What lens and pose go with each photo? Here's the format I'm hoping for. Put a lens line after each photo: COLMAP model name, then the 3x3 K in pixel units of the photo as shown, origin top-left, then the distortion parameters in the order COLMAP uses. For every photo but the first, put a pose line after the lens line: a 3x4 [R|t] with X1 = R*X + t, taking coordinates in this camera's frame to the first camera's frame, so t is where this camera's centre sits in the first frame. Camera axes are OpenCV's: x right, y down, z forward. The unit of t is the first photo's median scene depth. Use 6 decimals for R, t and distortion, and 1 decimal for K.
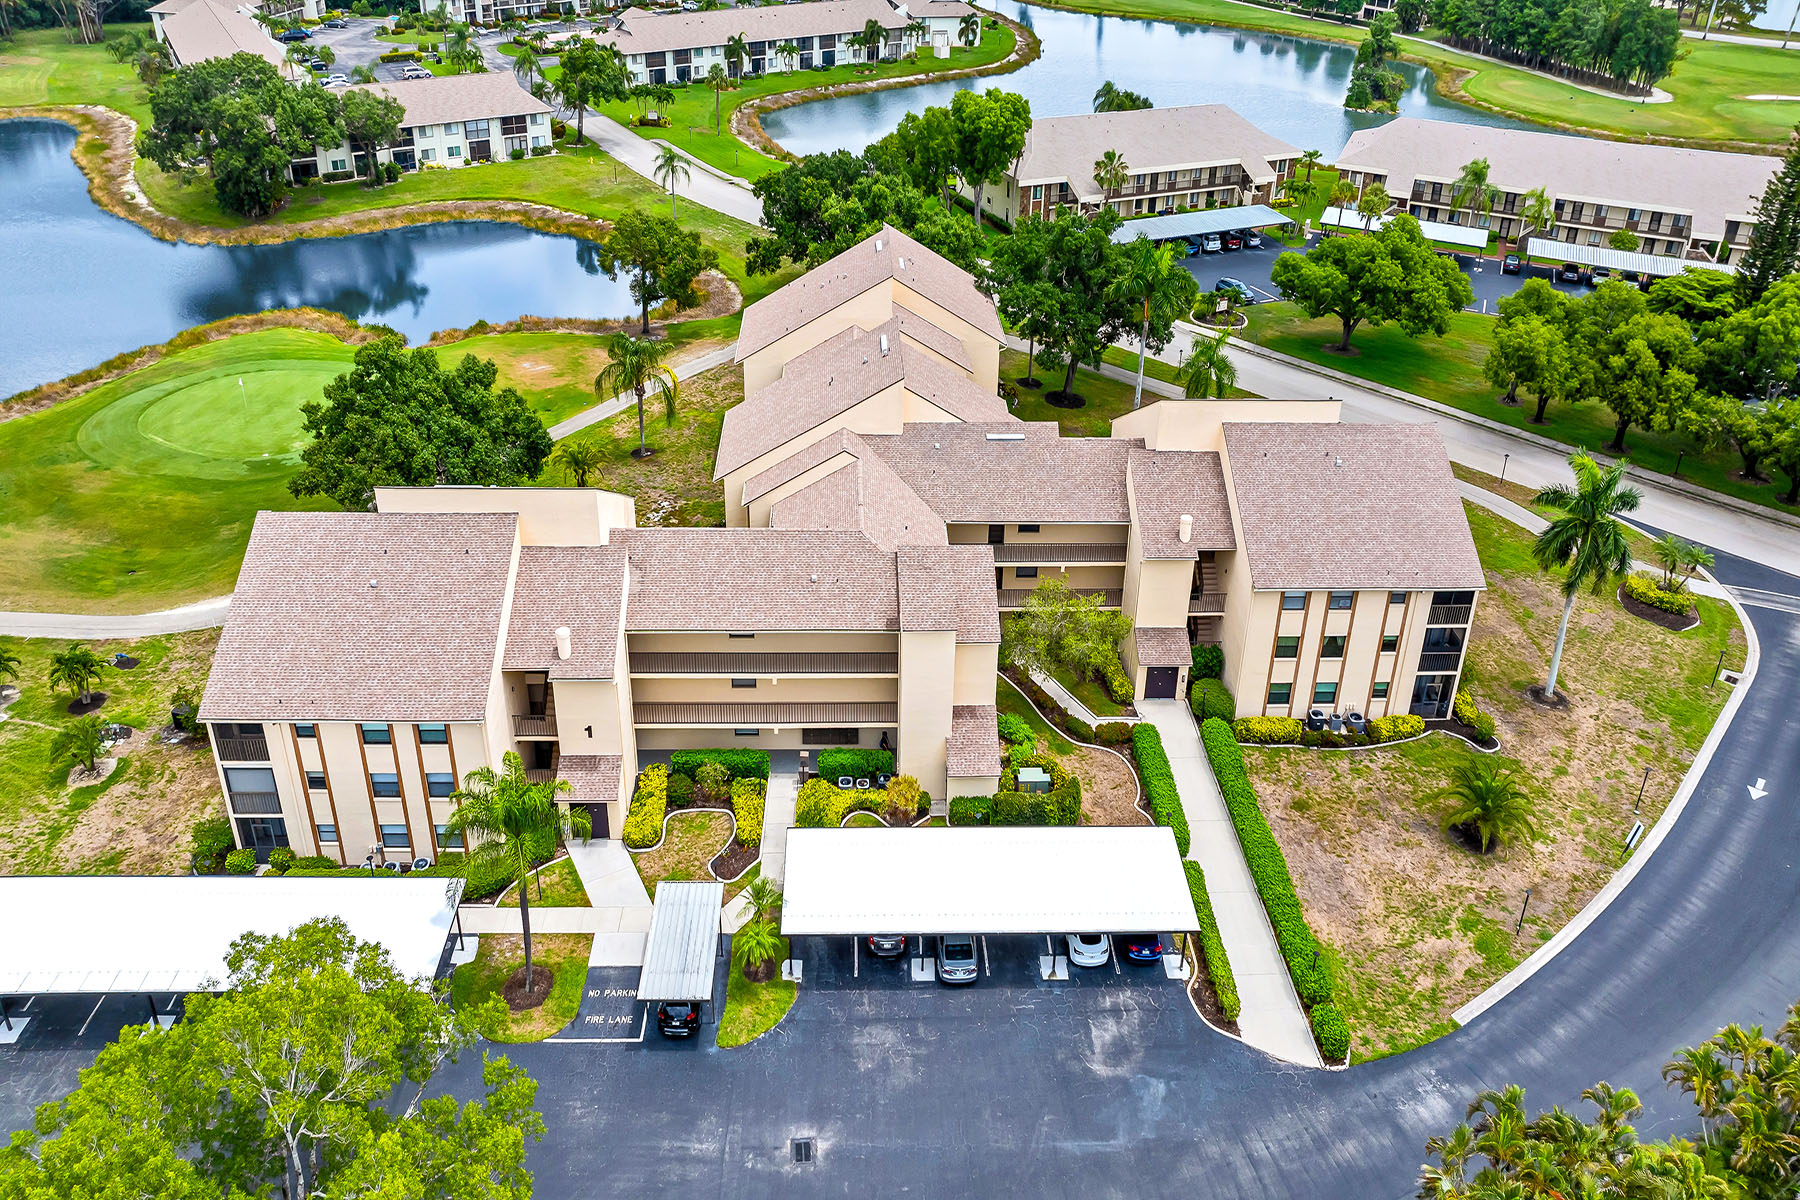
lens RADIAL K [[1198.0, 0, 900.0], [0, 1198.0, 600.0], [0, 0, 1]] dist [-0.006269, -0.000628]
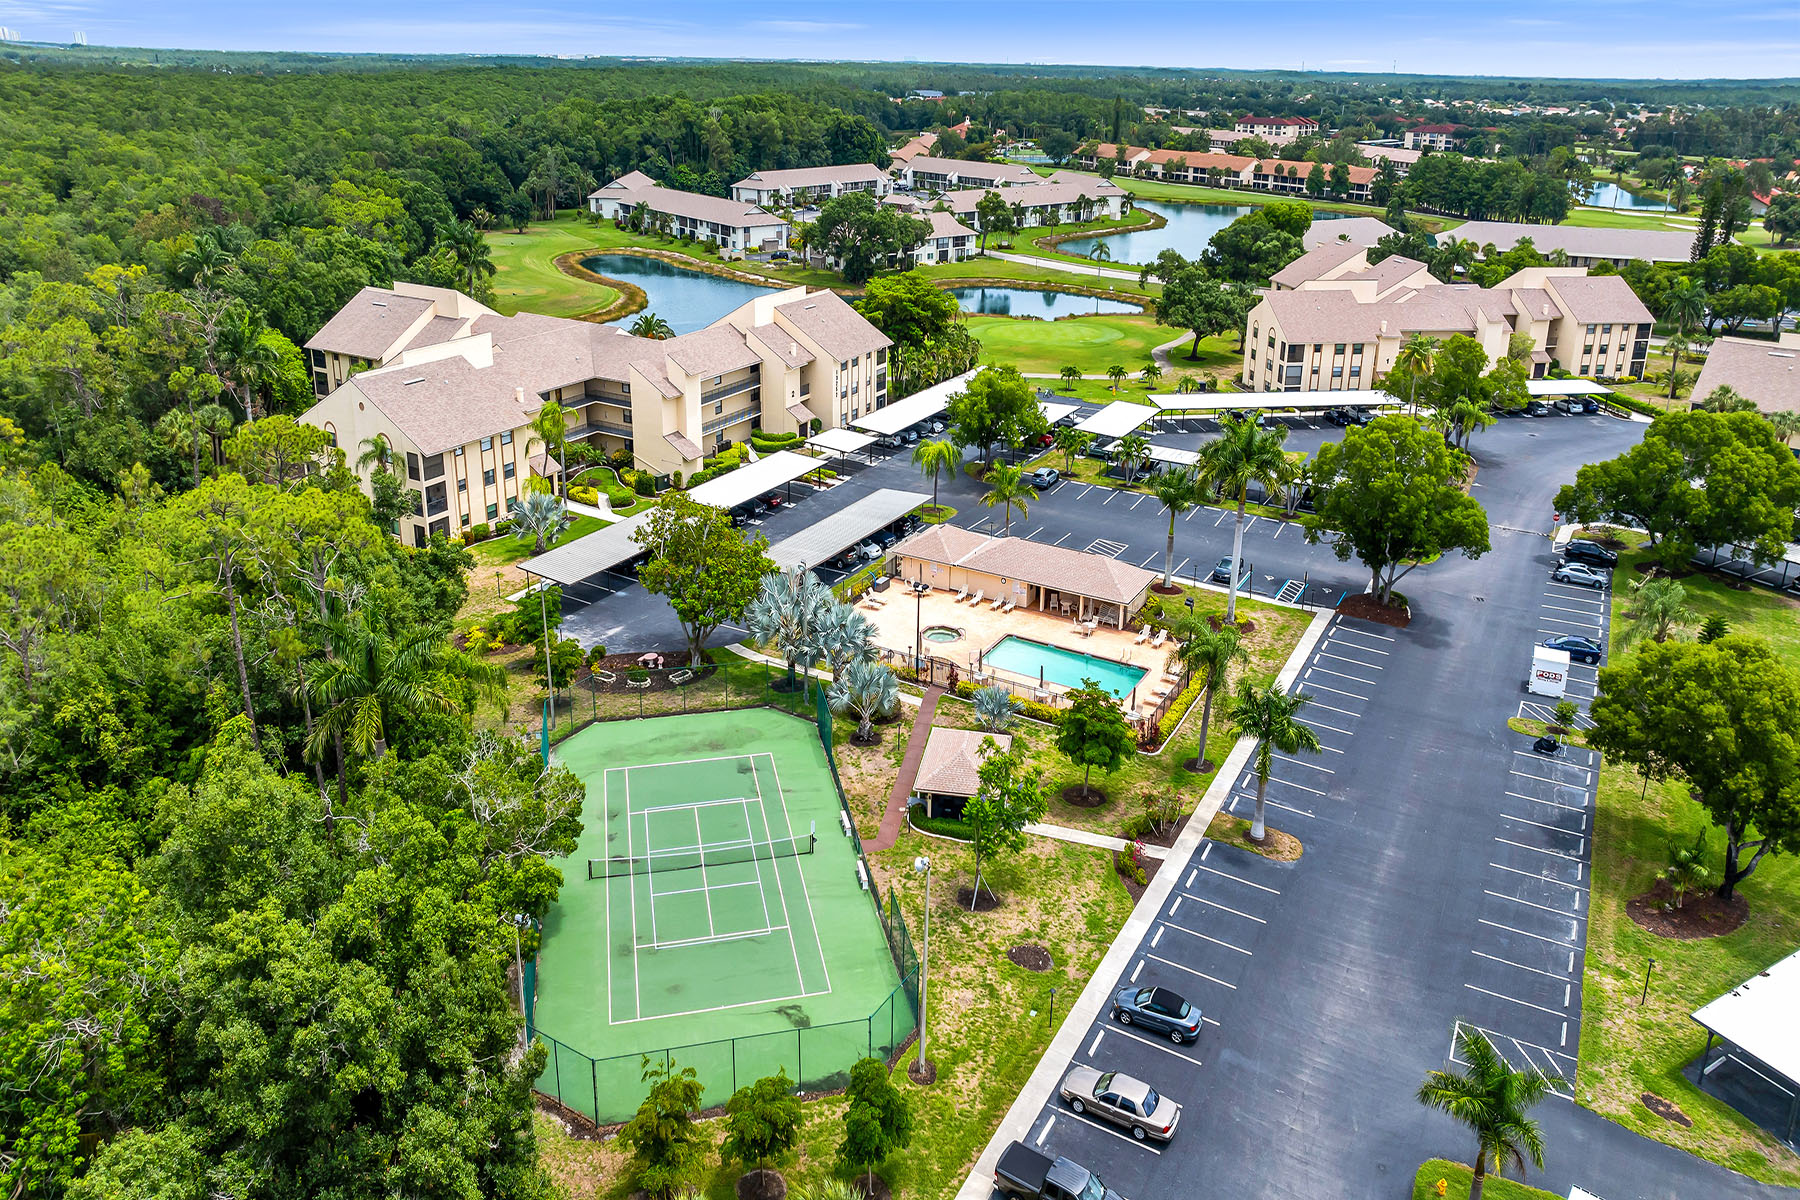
lens RADIAL K [[1198.0, 0, 900.0], [0, 1198.0, 600.0], [0, 0, 1]] dist [-0.006269, -0.000628]
pose [[0.993109, -0.051378, 0.105333, -1.528312], [0.068482, 0.983776, -0.165814, 0.934052], [-0.095105, 0.171884, 0.980516, -1.397939]]
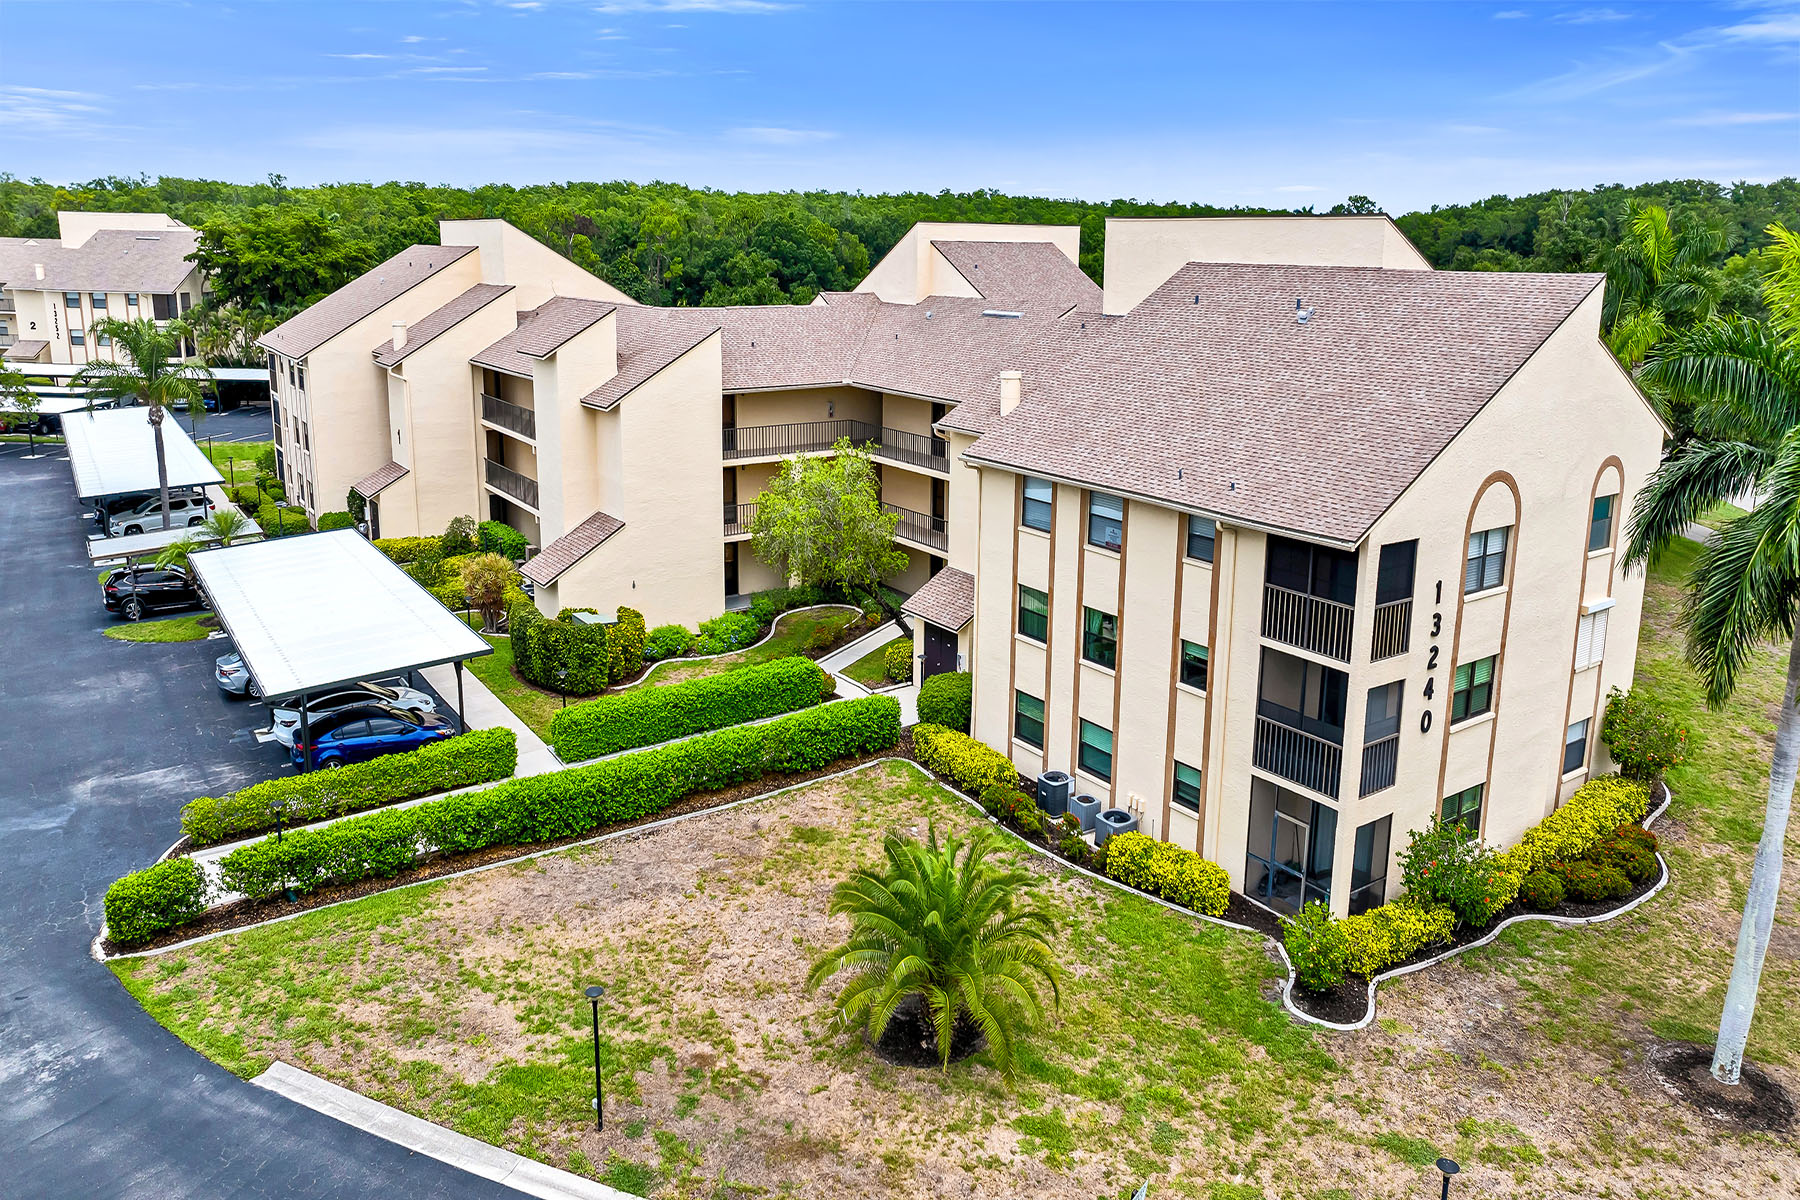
lens RADIAL K [[1198.0, 0, 900.0], [0, 1198.0, 600.0], [0, 0, 1]] dist [-0.006269, -0.000628]
pose [[0.541338, 0.210689, -0.813980, 0.708165], [-0.460801, 0.884103, -0.077617, 0.100141], [0.703289, 0.417100, 0.575684, 0.657790]]
